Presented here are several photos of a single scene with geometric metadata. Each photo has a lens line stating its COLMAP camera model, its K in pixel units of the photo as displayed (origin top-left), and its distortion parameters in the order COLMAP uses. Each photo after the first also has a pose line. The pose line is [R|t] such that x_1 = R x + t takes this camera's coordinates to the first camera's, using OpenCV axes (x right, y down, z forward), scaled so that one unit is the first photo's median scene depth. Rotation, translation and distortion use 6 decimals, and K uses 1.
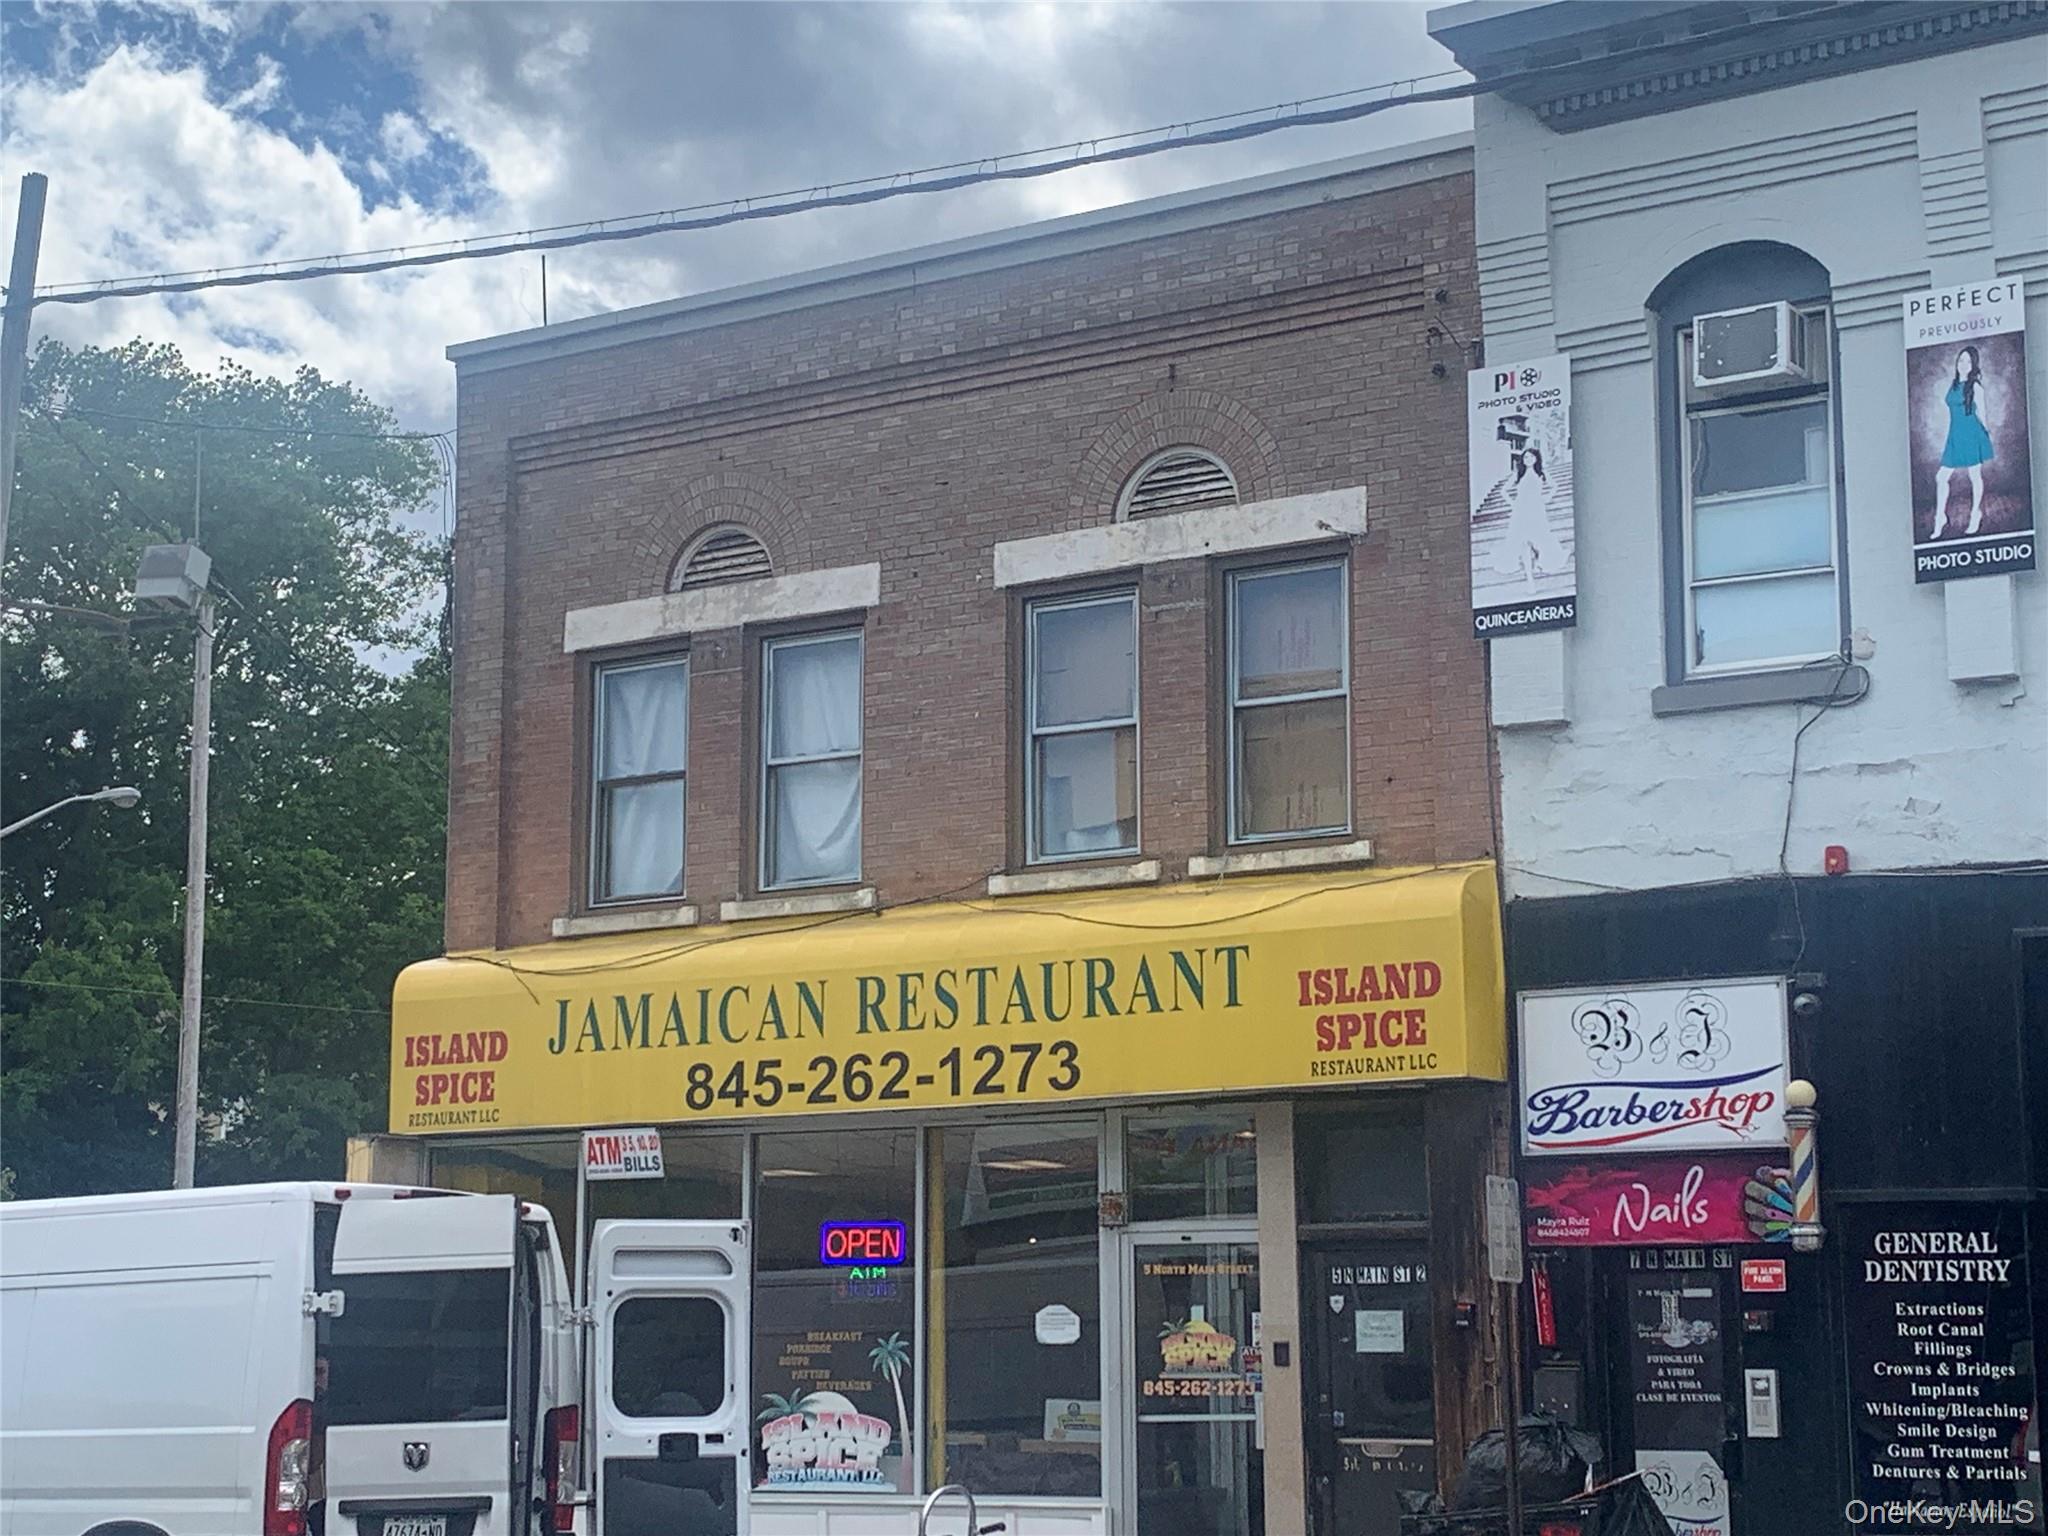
lens RADIAL K [[3479.1, 0, 1024.0], [0, 3479.1, 768.0], [0, 0, 1]] dist [0.160032, -0.025793]
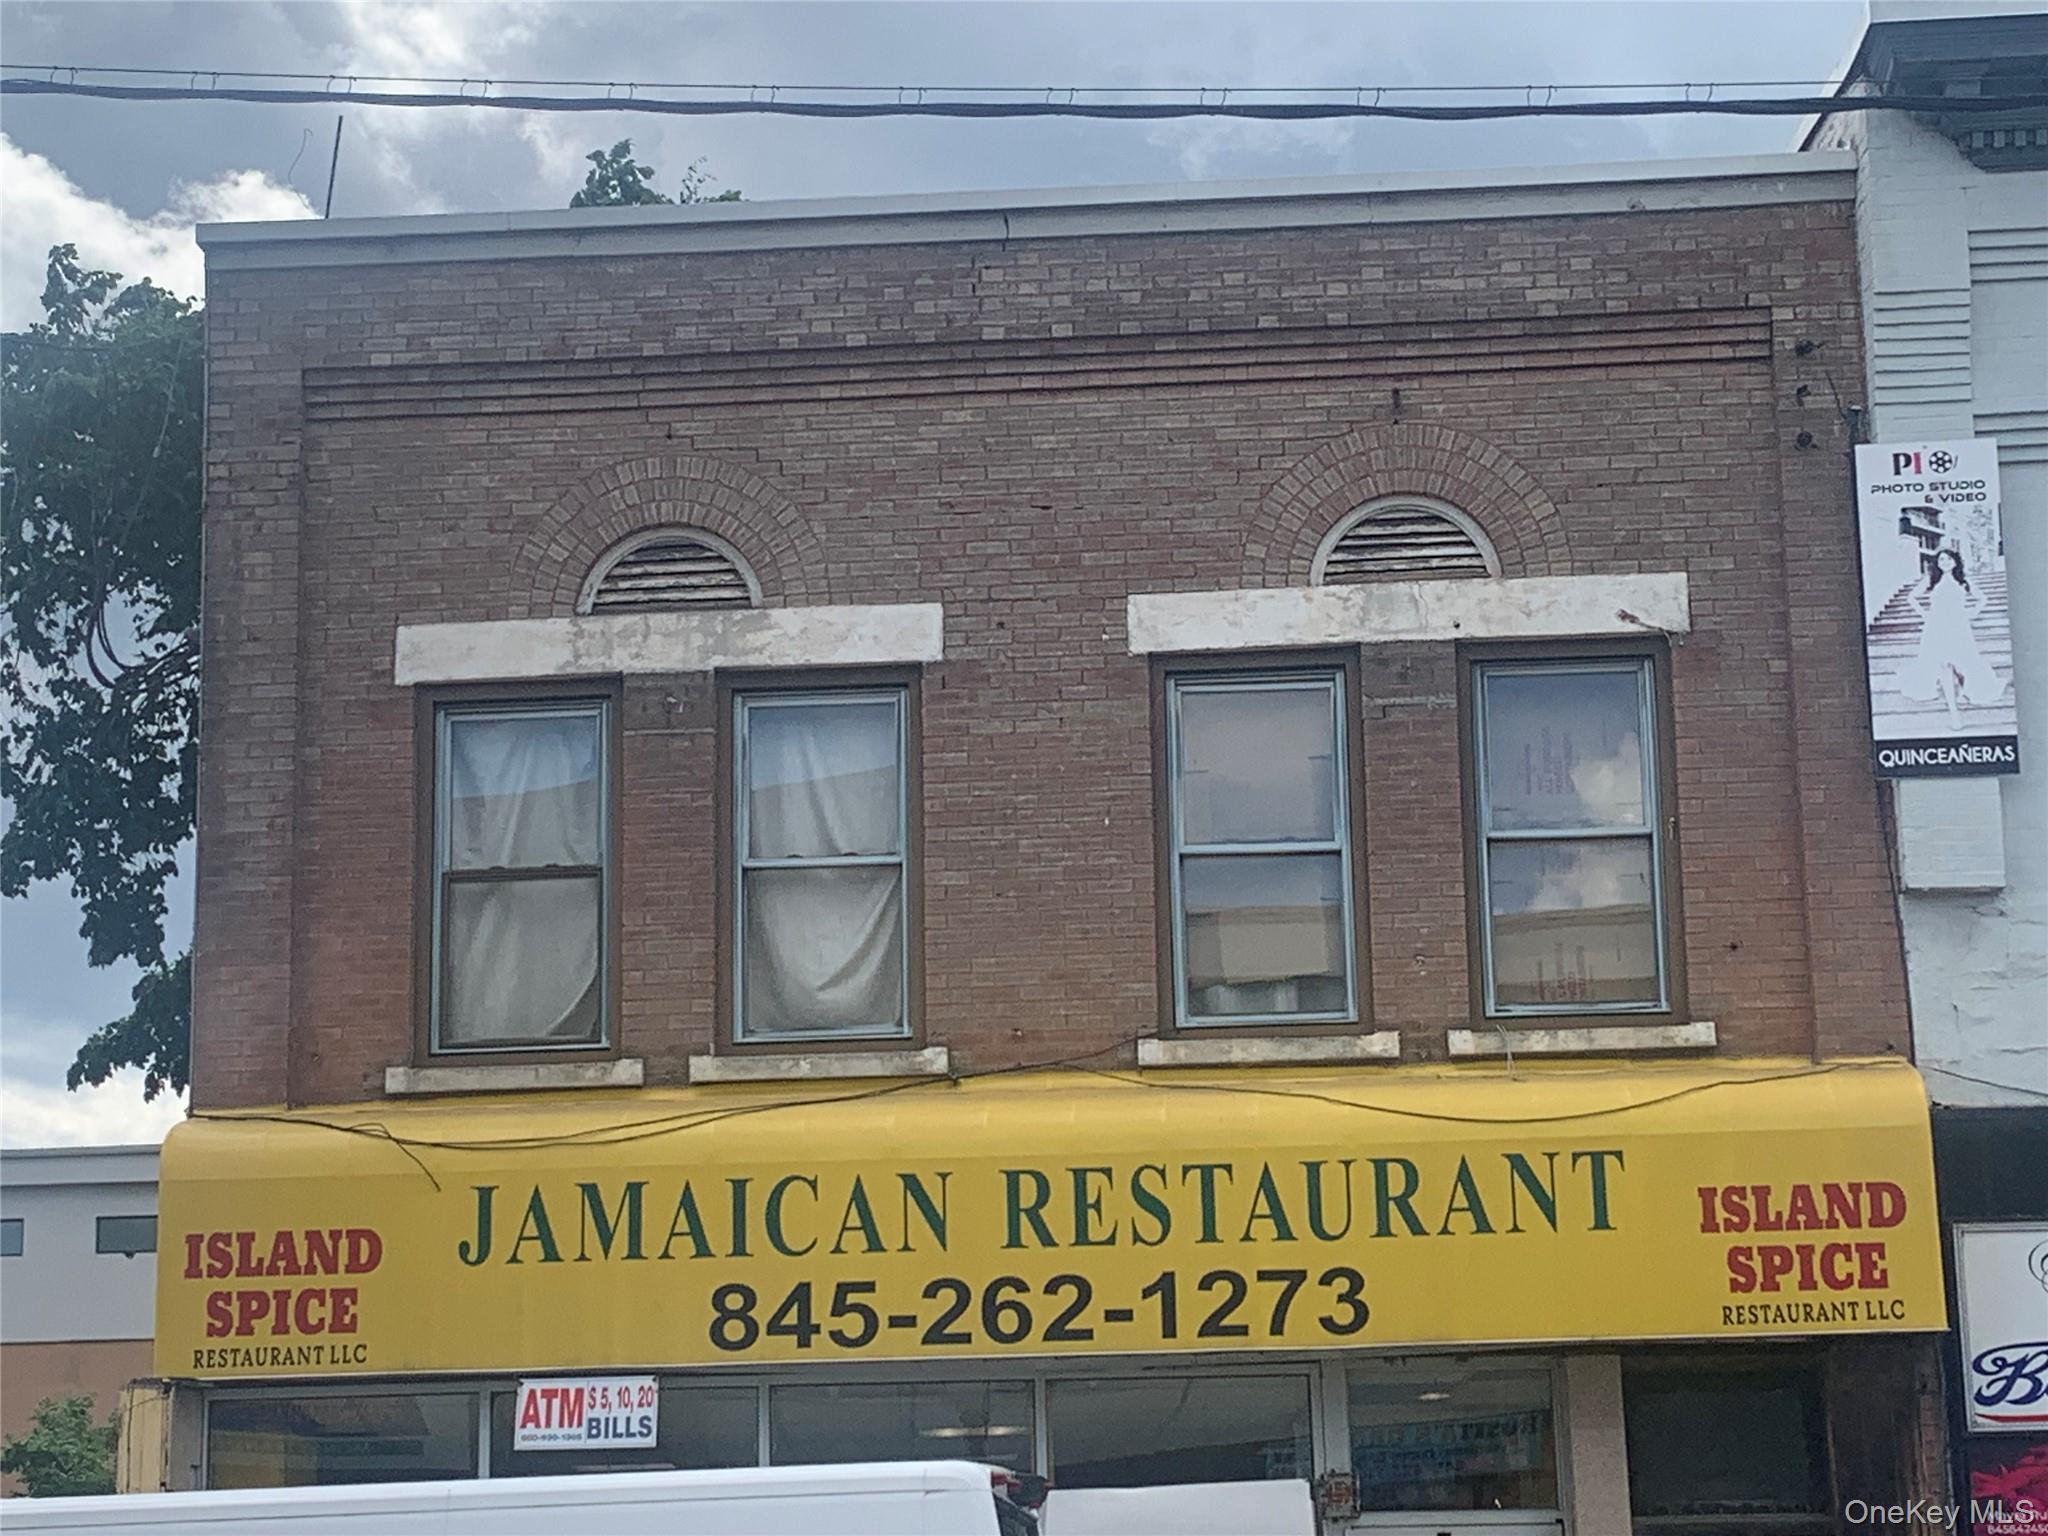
lens RADIAL K [[4009.9, 0, 1024.0], [0, 4009.9, 768.0], [0, 0, 1]] dist [0.197523, -0.524921]
pose [[0.874413, 0.084560, 0.477756, -0.454342], [-0.062912, 0.996143, -0.061165, 0.027846], [-0.481086, 0.023427, 0.876361, 0.265352]]
